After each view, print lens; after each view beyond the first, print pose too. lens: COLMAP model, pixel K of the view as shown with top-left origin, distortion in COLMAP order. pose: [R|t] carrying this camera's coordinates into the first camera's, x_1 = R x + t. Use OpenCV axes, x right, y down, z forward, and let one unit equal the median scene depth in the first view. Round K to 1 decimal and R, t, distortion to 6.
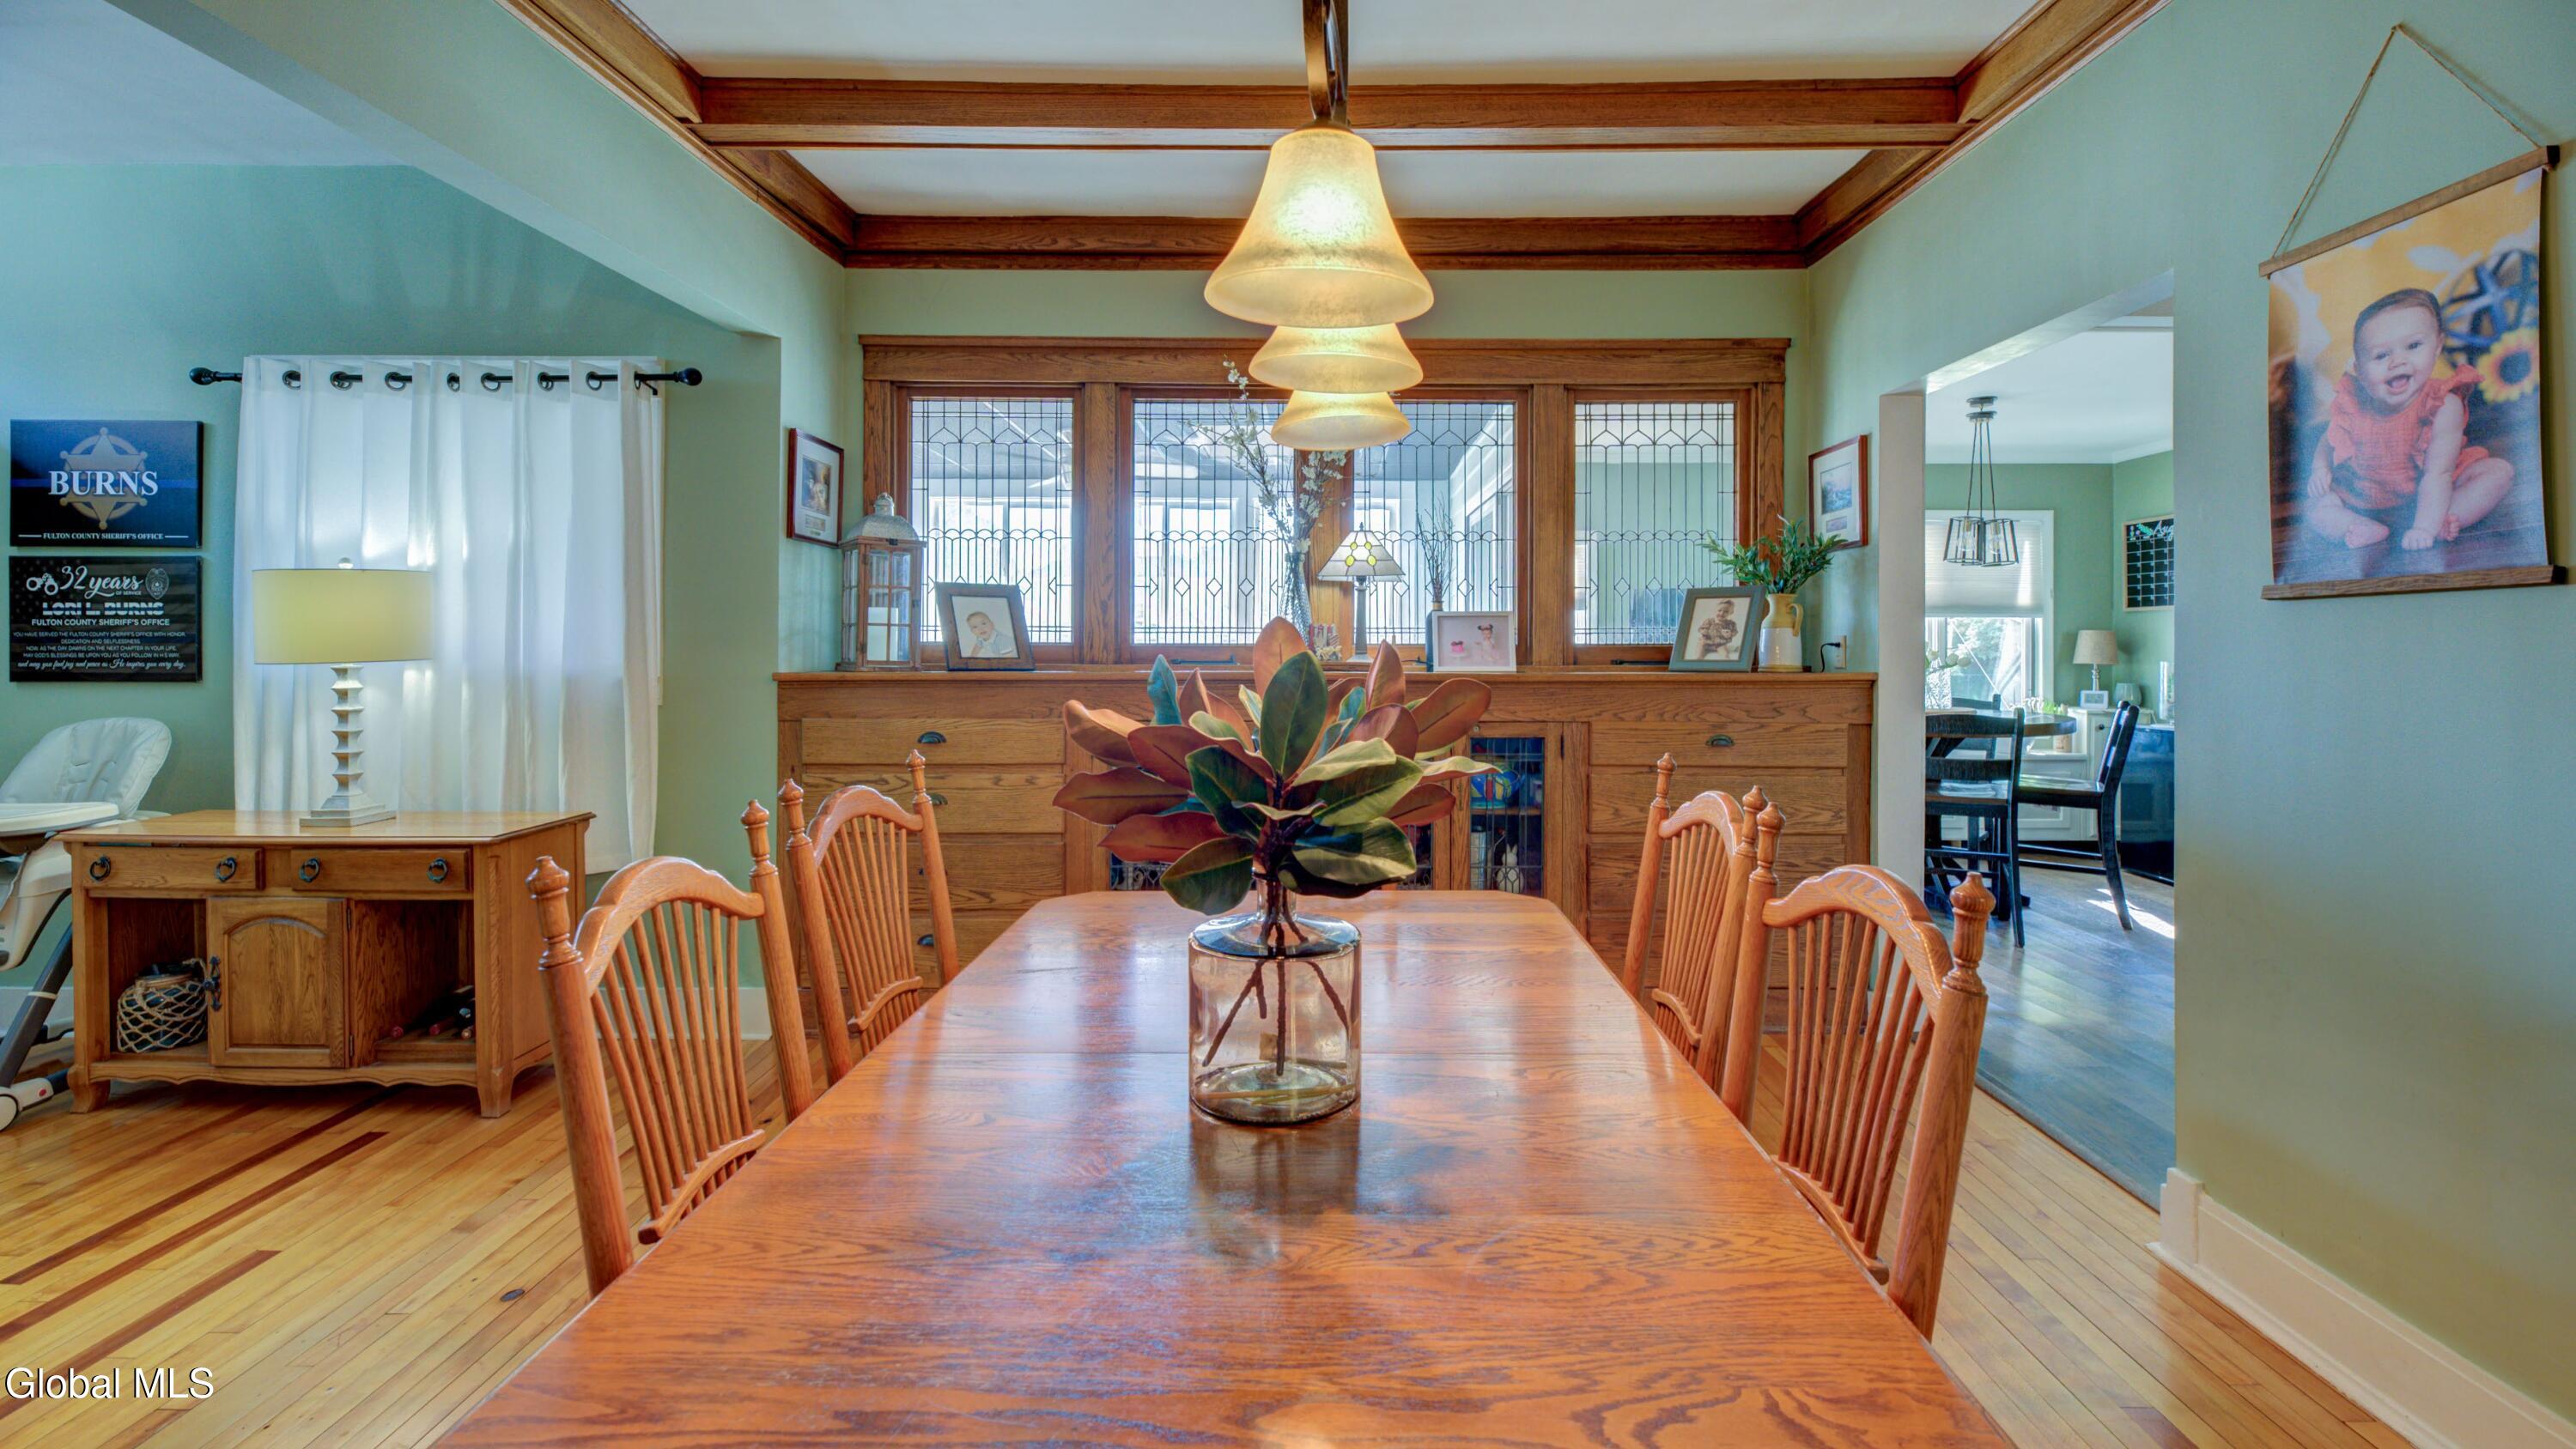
lens RADIAL K [[1066.7, 0, 1327.8], [0, 1066.7, 637.3], [0, 0, 1]] dist [-0.006692, -0.001182]
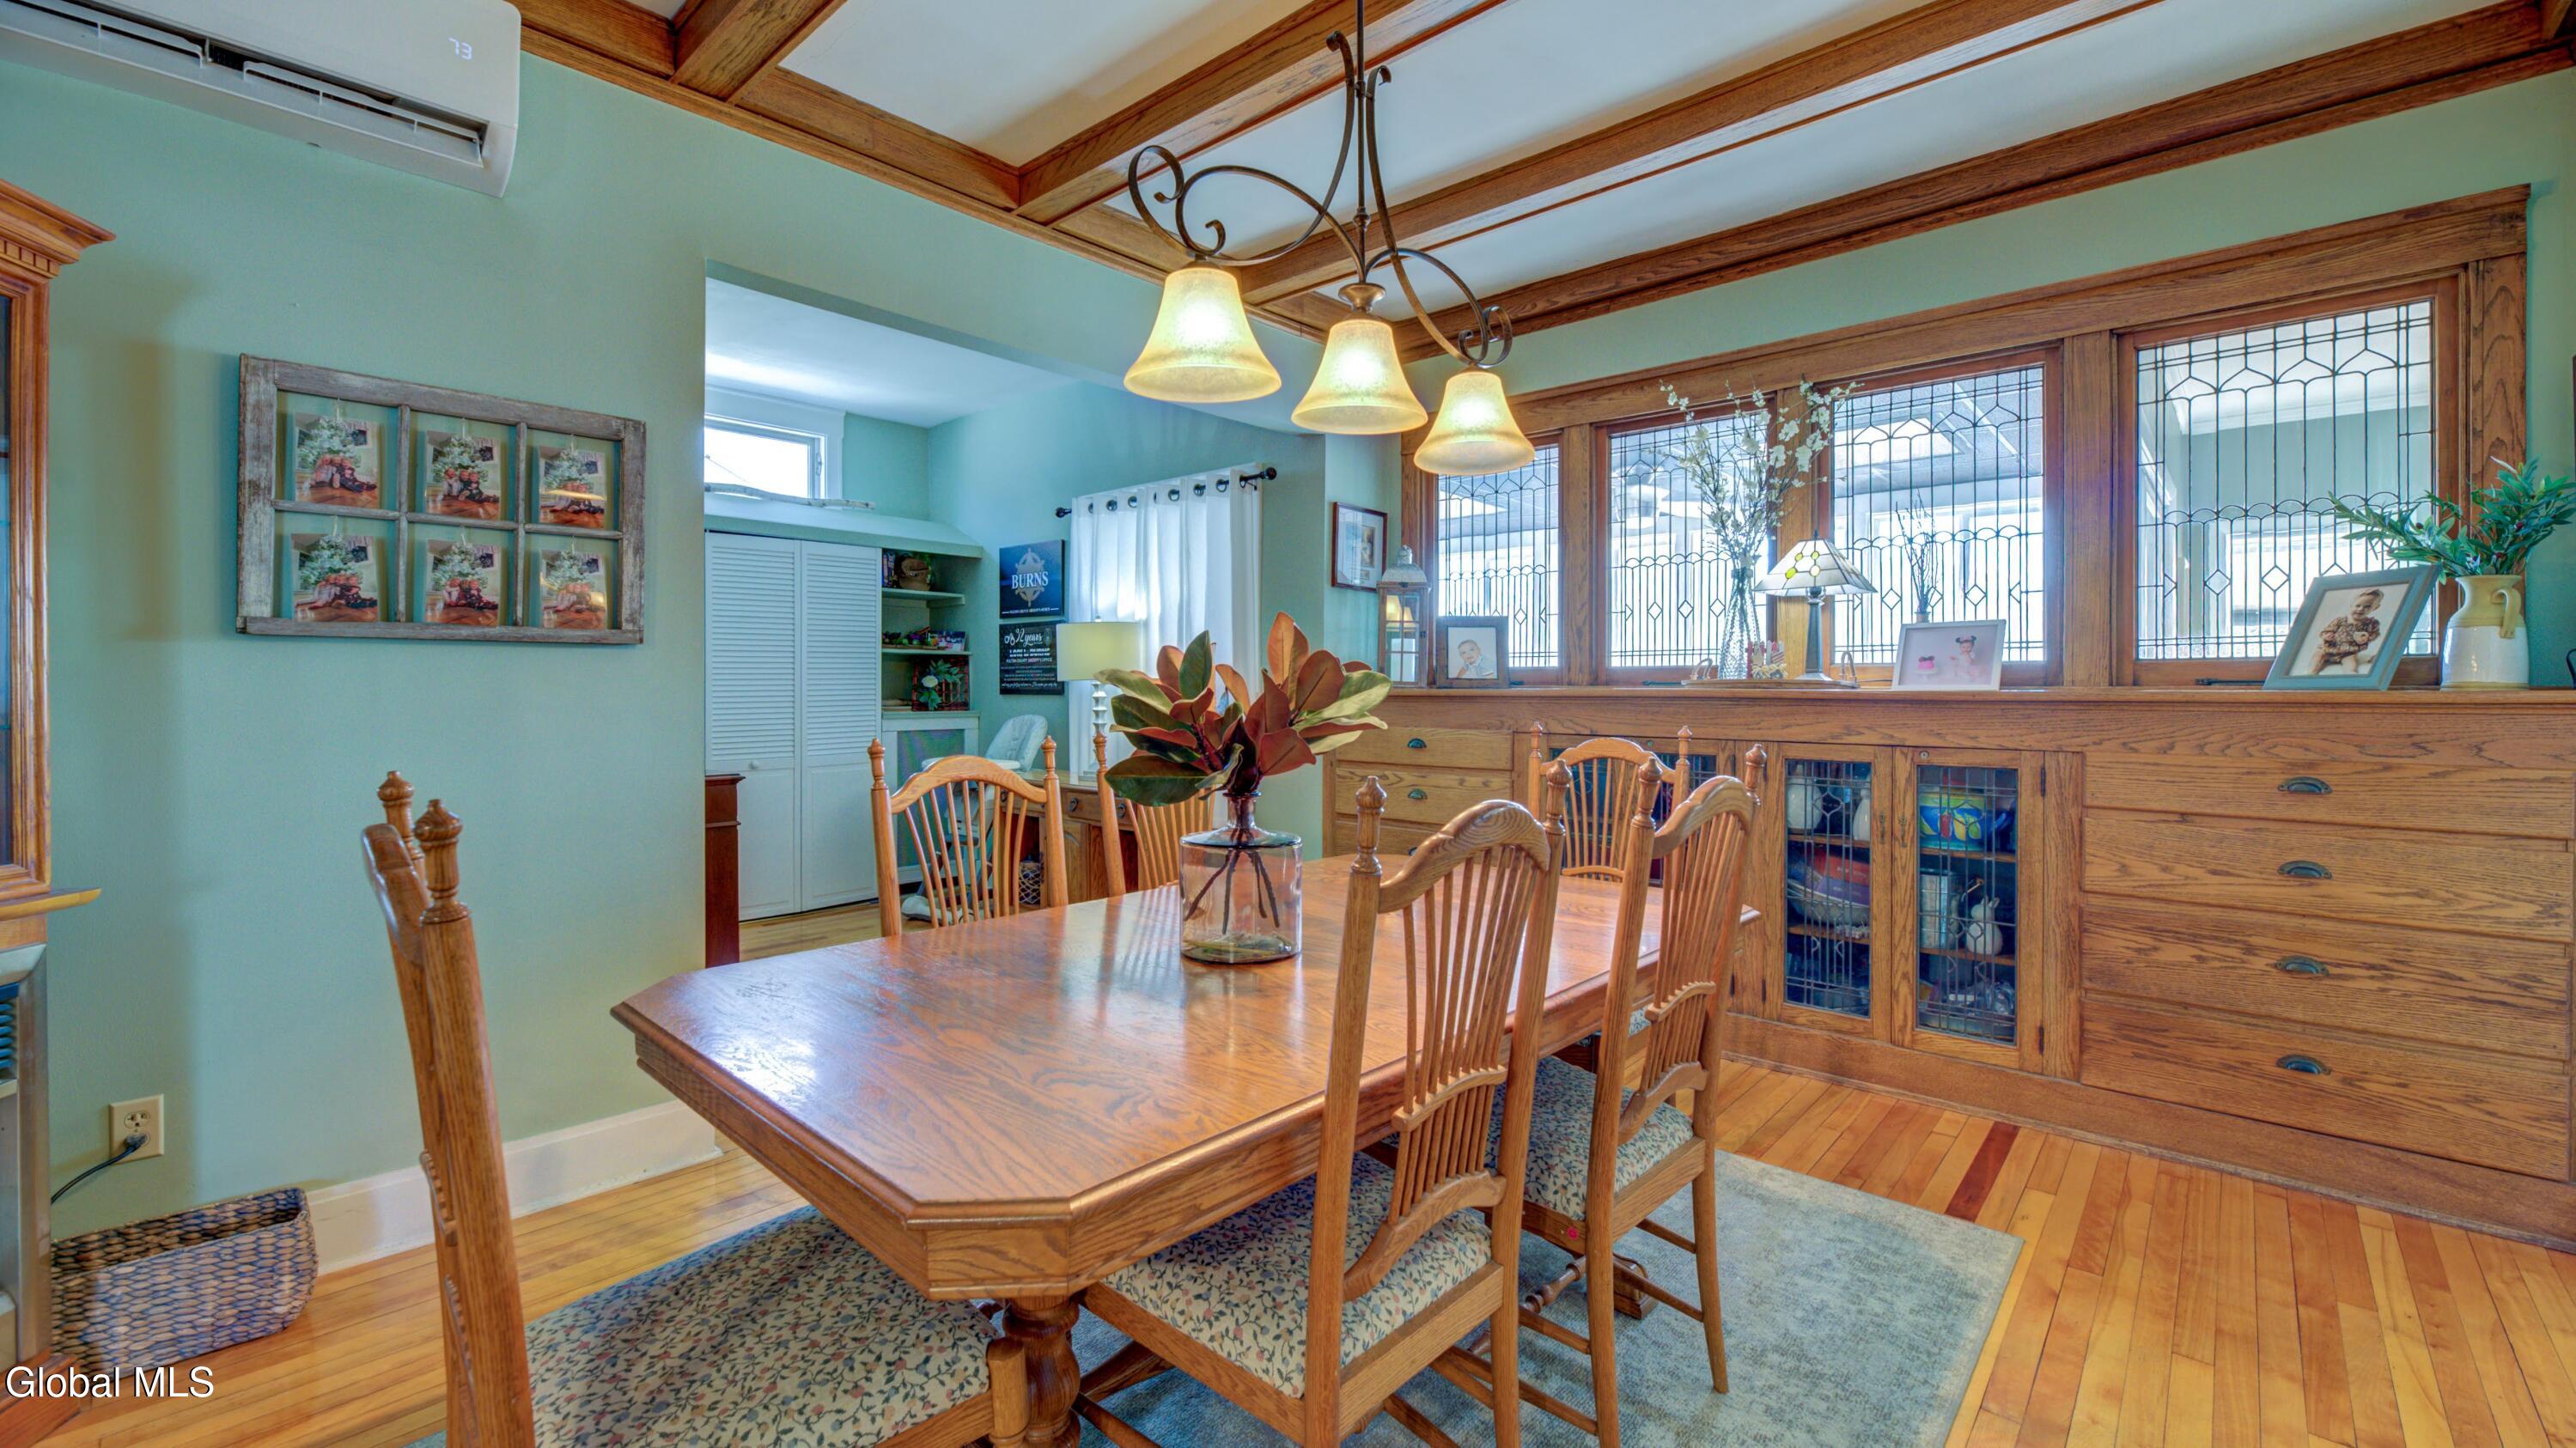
lens RADIAL K [[1066.8, 0, 1285.5], [0, 1066.8, 686.5], [0, 0, 1]] dist [-0.006692, -0.001182]
pose [[0.729406, -0.000808, -0.684081, 0.338932], [-0.000505, 0.999998, -0.001720, 0.030529], [0.684081, 0.001600, 0.729404, 0.010431]]
